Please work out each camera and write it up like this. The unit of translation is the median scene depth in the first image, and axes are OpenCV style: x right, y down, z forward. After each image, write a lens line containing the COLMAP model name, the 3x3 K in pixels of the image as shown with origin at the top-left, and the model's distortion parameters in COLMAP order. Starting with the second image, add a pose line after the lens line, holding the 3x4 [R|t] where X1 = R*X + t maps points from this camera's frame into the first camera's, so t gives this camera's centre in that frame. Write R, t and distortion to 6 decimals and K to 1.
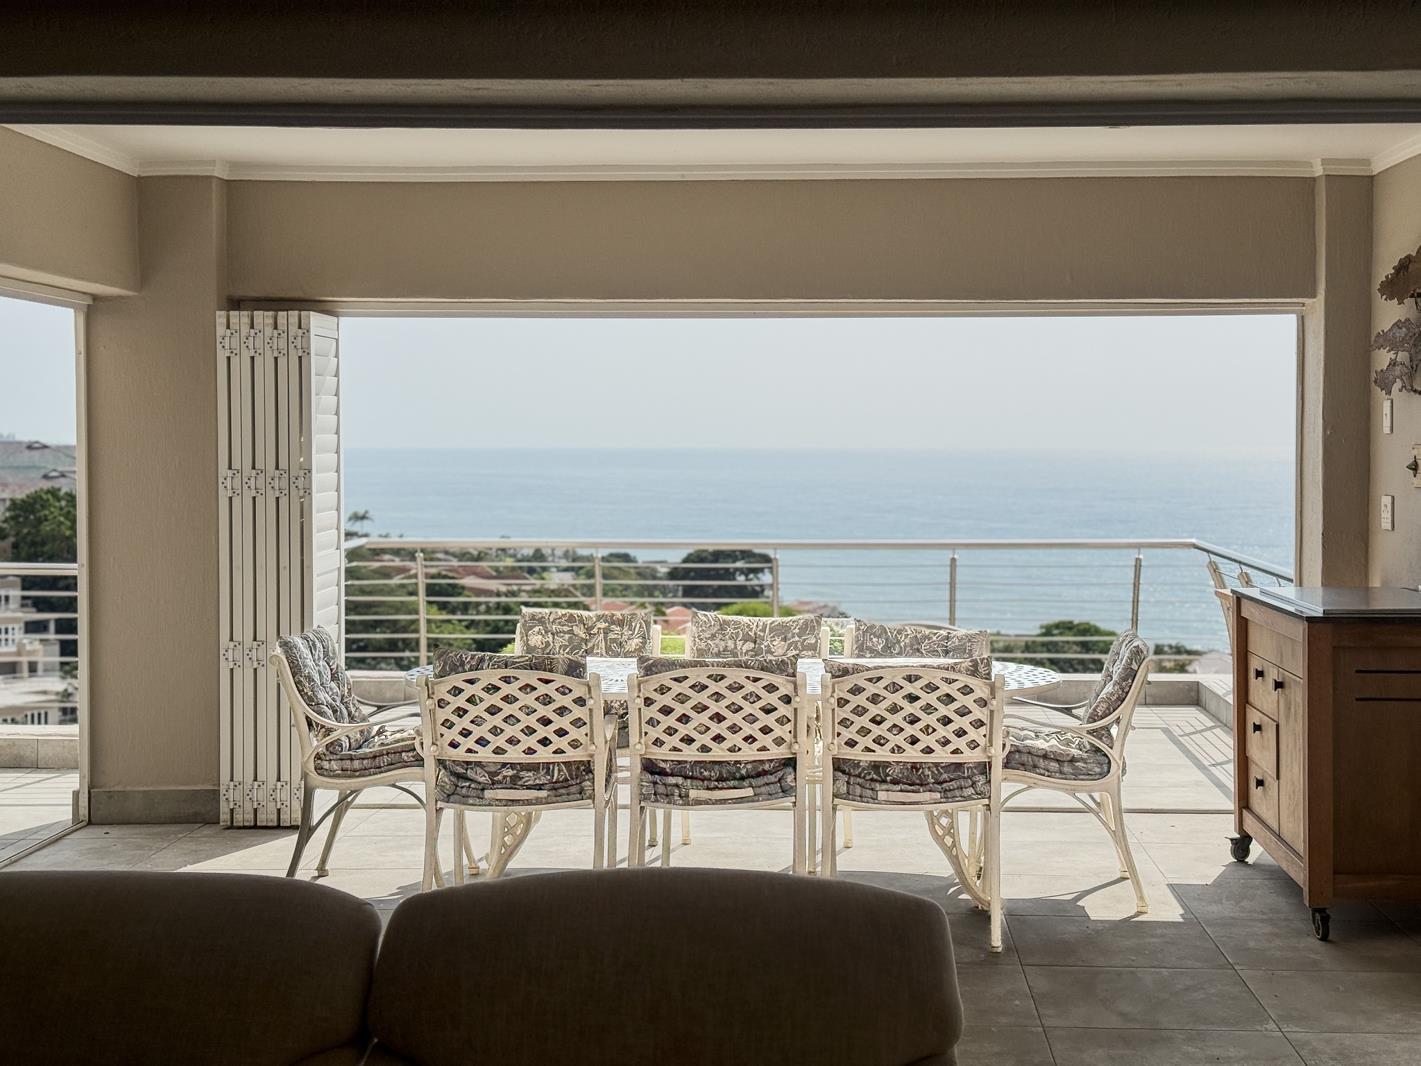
lens RADIAL K [[3271.5, 0, 715.9], [0, 3271.5, 532.9], [0, 0, 1]] dist [0.187019, 0.000000]
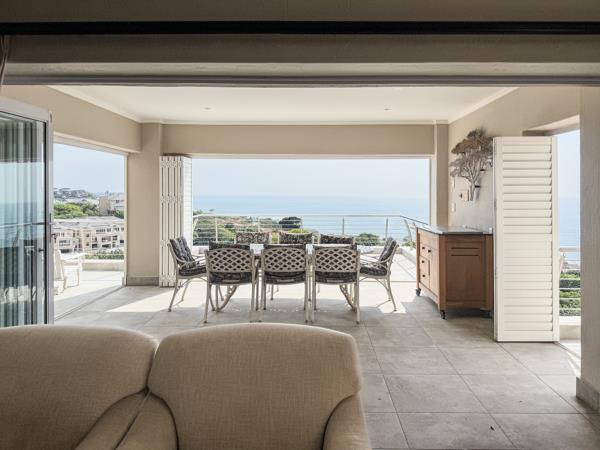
lens RADIAL K [[1381.4, 0, 299.5], [0, 1381.4, 224.2], [0, 0, 1]] dist [0.187019, 0.000000]
pose [[0.999730, 0.000384, 0.023232, -0.020248], [-0.000713, 0.999900, 0.014150, -0.008516], [-0.023225, -0.014163, 0.999630, -0.619519]]
